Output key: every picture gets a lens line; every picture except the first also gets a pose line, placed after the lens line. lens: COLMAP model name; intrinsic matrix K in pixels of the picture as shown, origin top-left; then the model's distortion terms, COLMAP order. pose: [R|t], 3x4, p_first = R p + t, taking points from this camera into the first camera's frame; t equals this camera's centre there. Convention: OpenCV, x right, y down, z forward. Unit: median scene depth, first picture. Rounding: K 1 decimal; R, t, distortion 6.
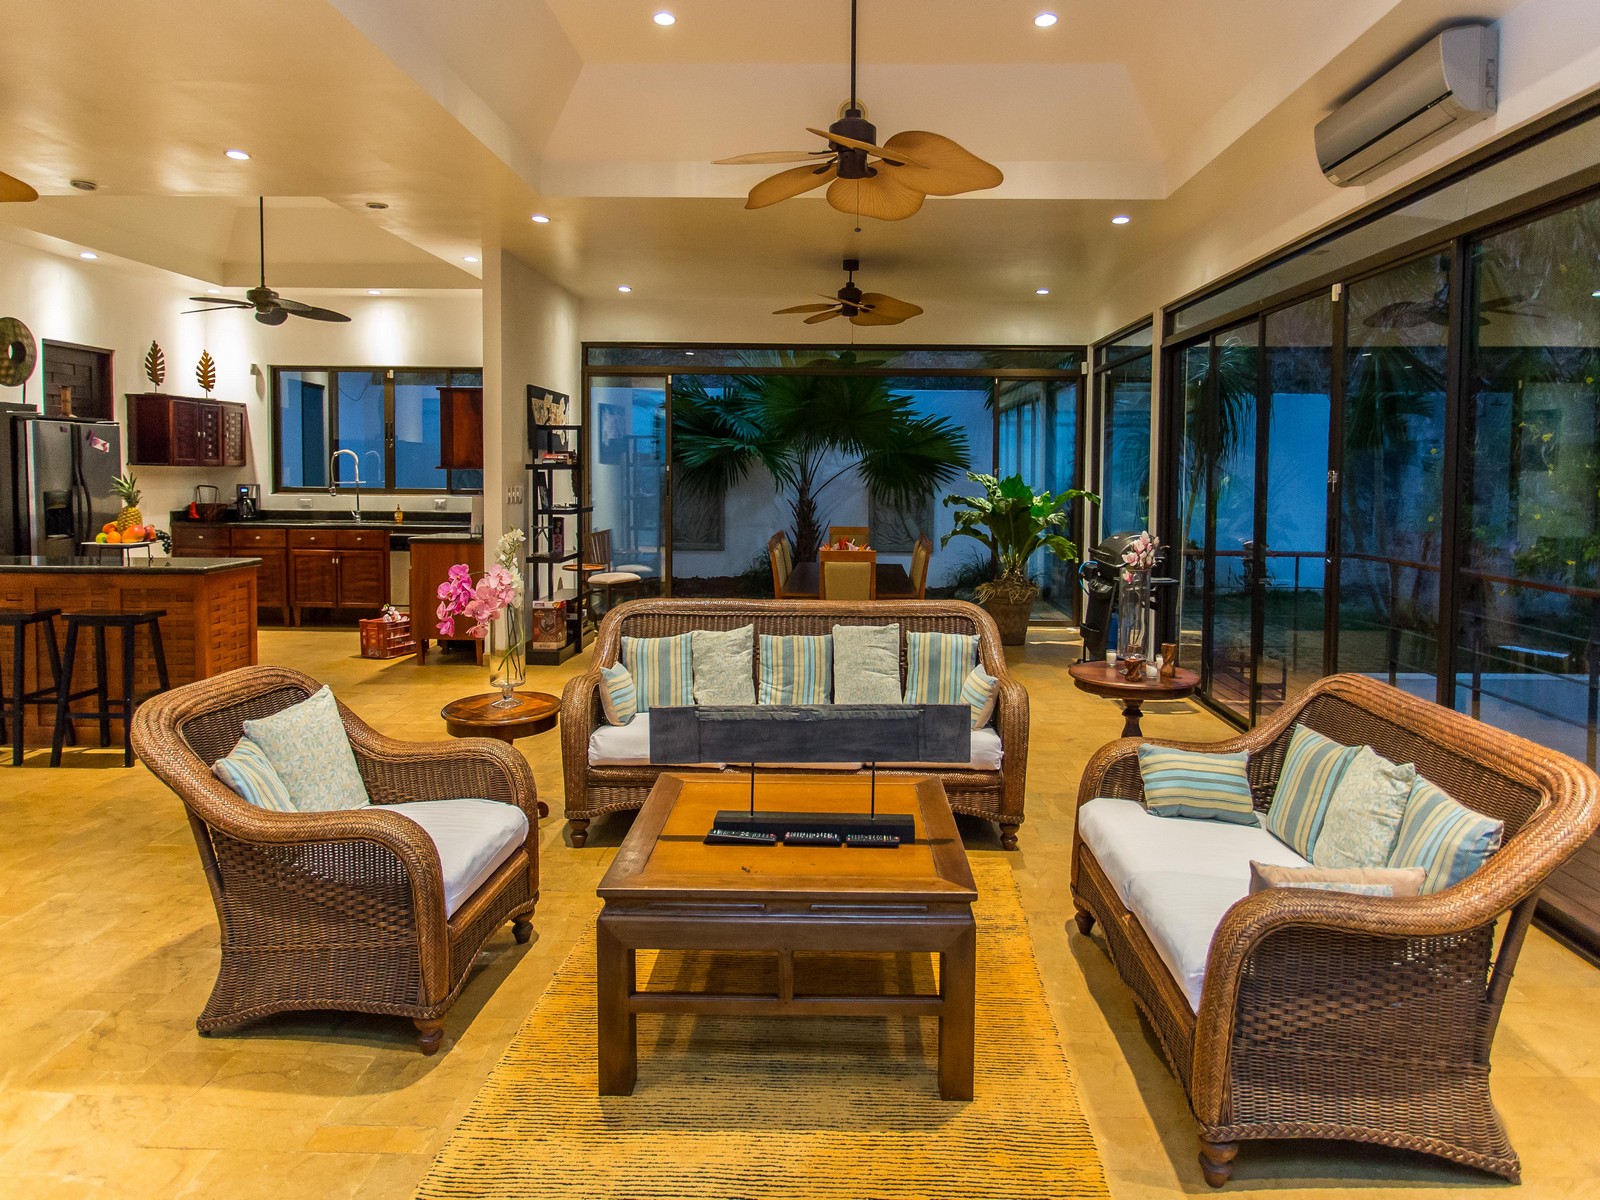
lens RADIAL K [[1011.6, 0, 832.7], [0, 1011.6, 515.5], [0, 0, 1]] dist [-0.000364, 0.002660]
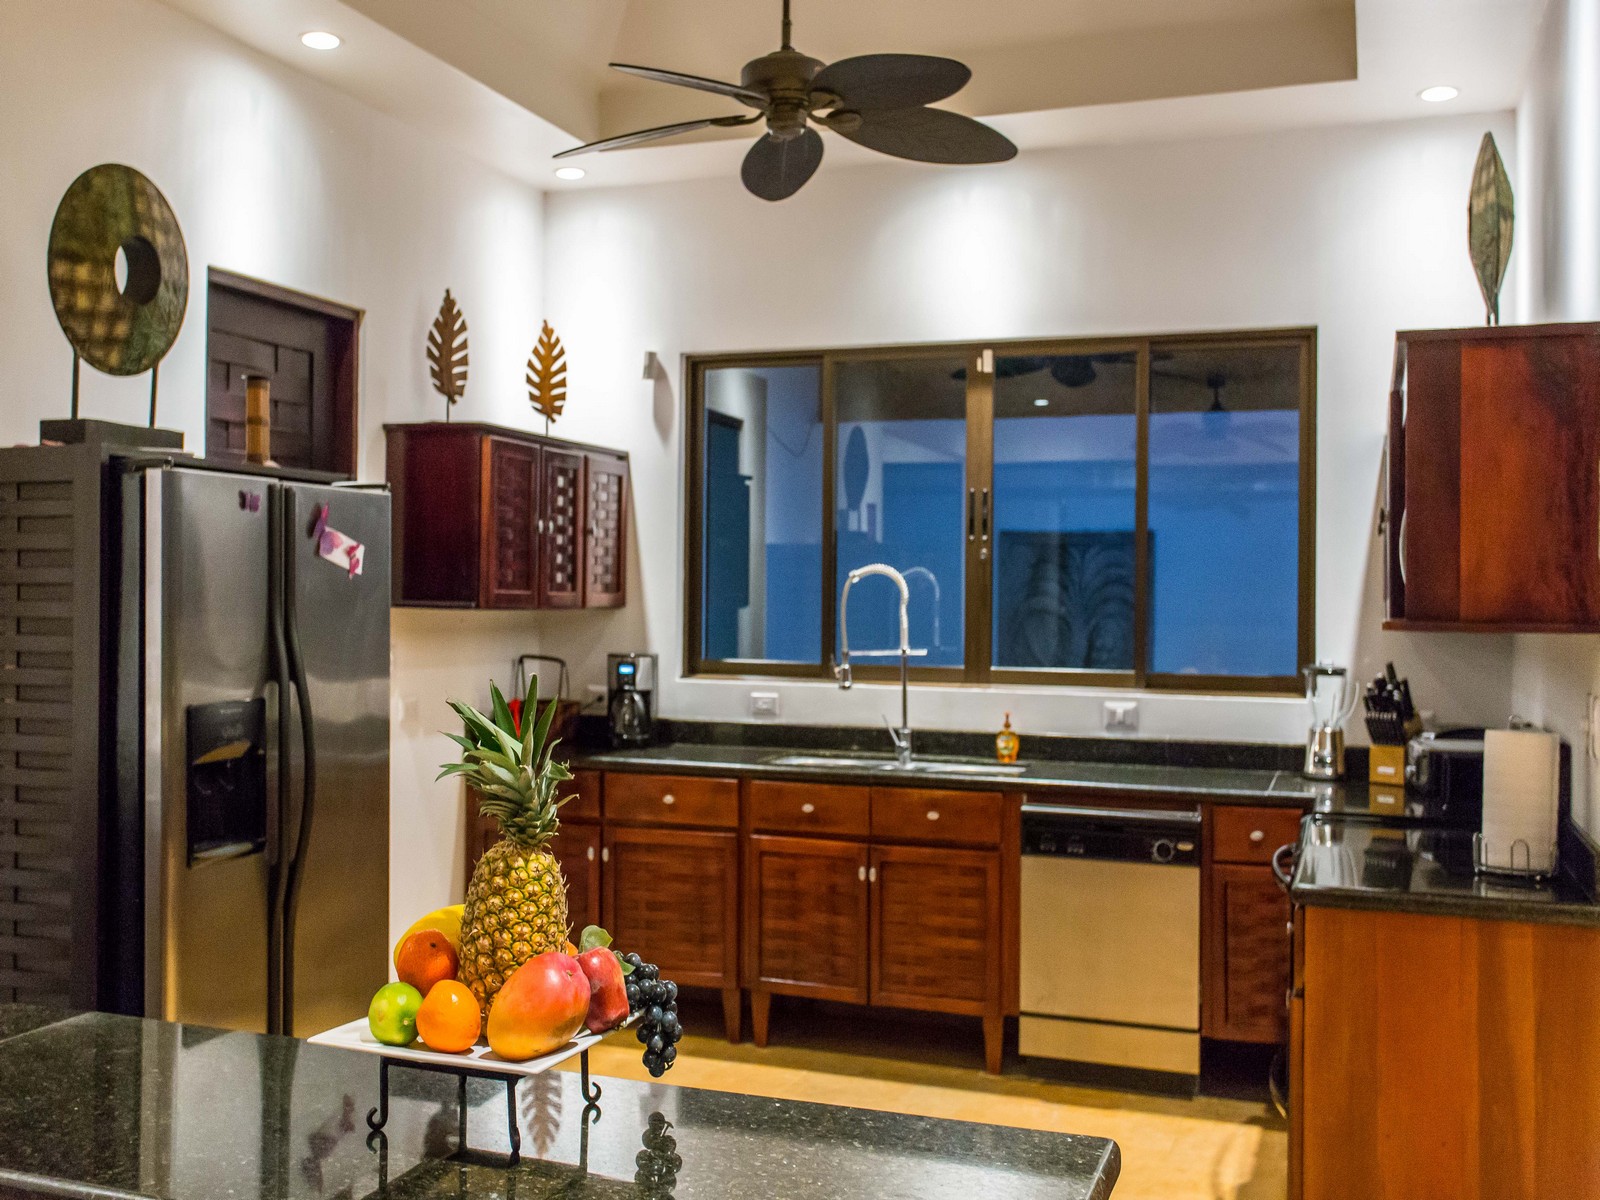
lens RADIAL K [[1629.7, 0, 745.0], [0, 1629.7, 592.2], [0, 0, 1]] dist [0.011203, 0.000000]
pose [[0.938629, -0.000165, -0.344929, -0.342480], [-0.016956, 0.998769, -0.046617, -0.028036], [0.344512, 0.049605, 0.937471, 0.450701]]
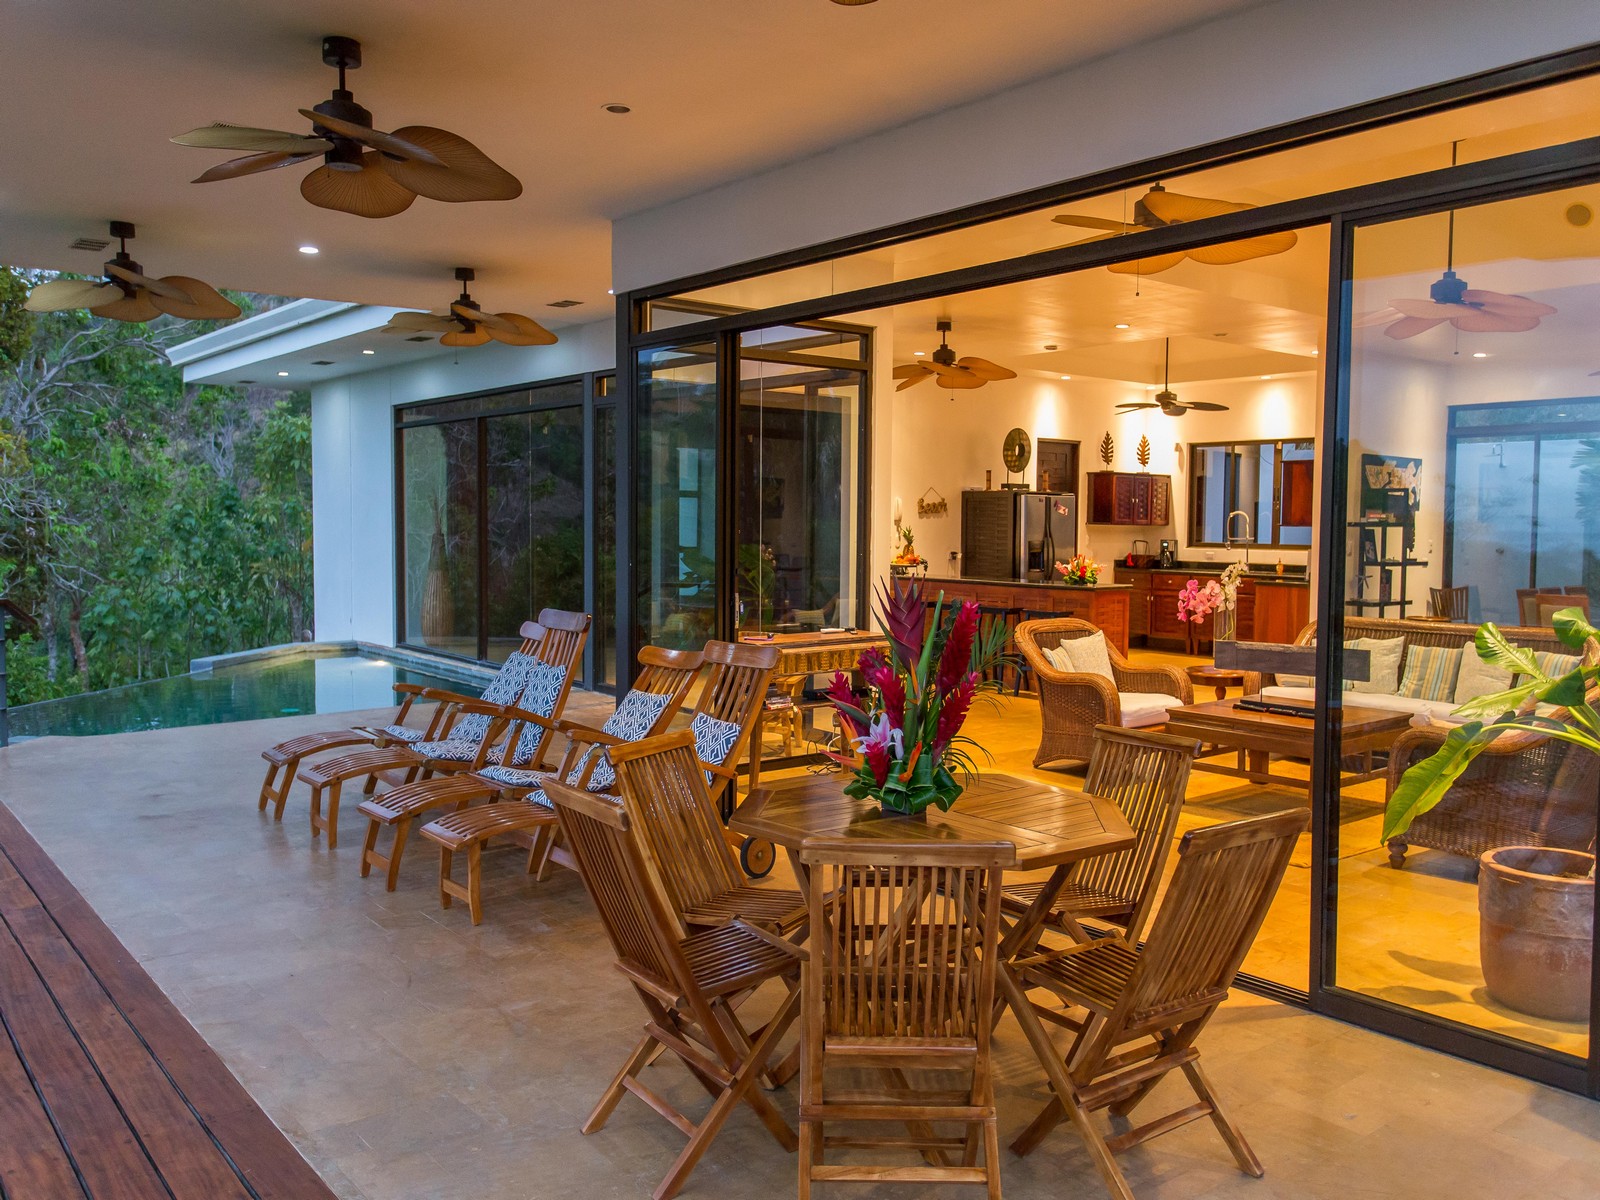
lens RADIAL K [[1292.3, 0, 798.6], [0, 1292.3, 594.4], [0, 0, 1]] dist [0.002171, -0.000893]
pose [[0.635161, 0.040034, -0.771341, 0.394028], [-0.039379, 0.999036, 0.019425, 0.025273], [0.771375, 0.018037, 0.636125, -0.395357]]
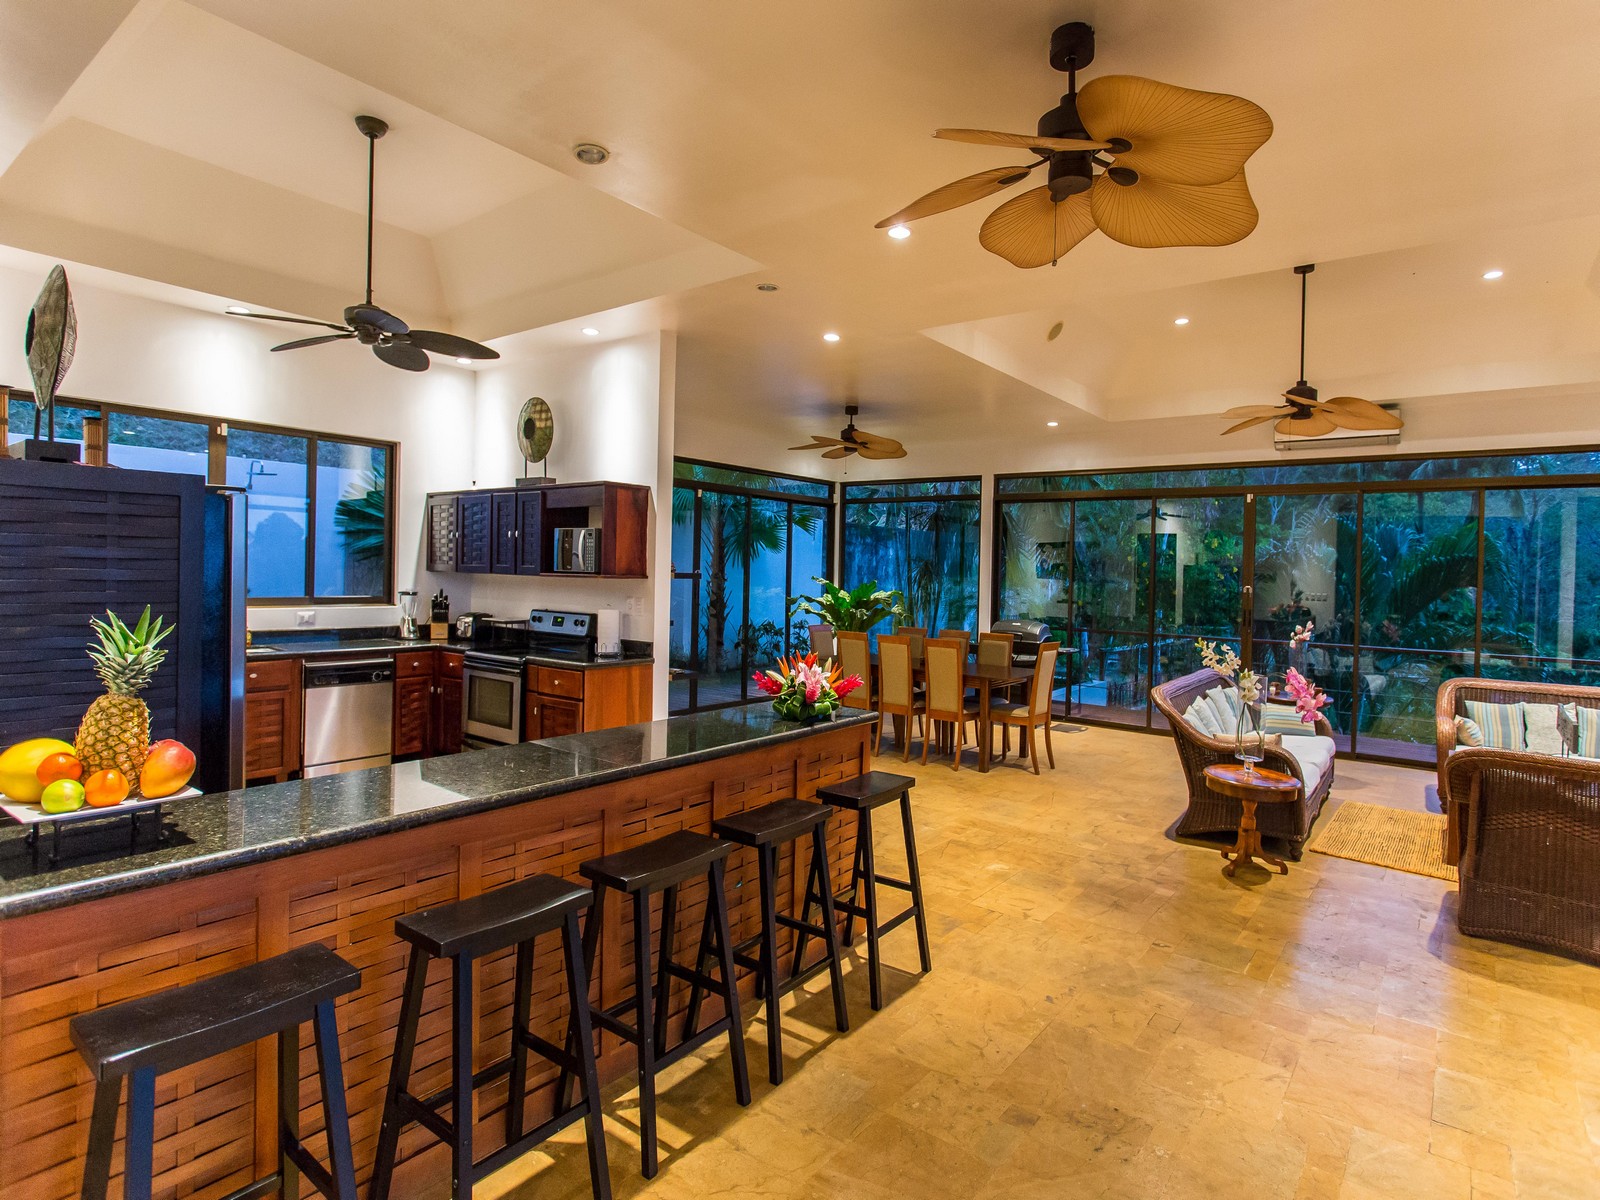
lens RADIAL K [[836.5, 0, 828.8], [0, 836.5, 573.6], [0, 0, 1]] dist [-0.004621, -0.001189]
pose [[0.583681, 0.002546, 0.811979, -0.713365], [0.015931, 0.999767, -0.014587, -0.031179], [-0.811827, 0.021450, 0.583504, 0.377883]]
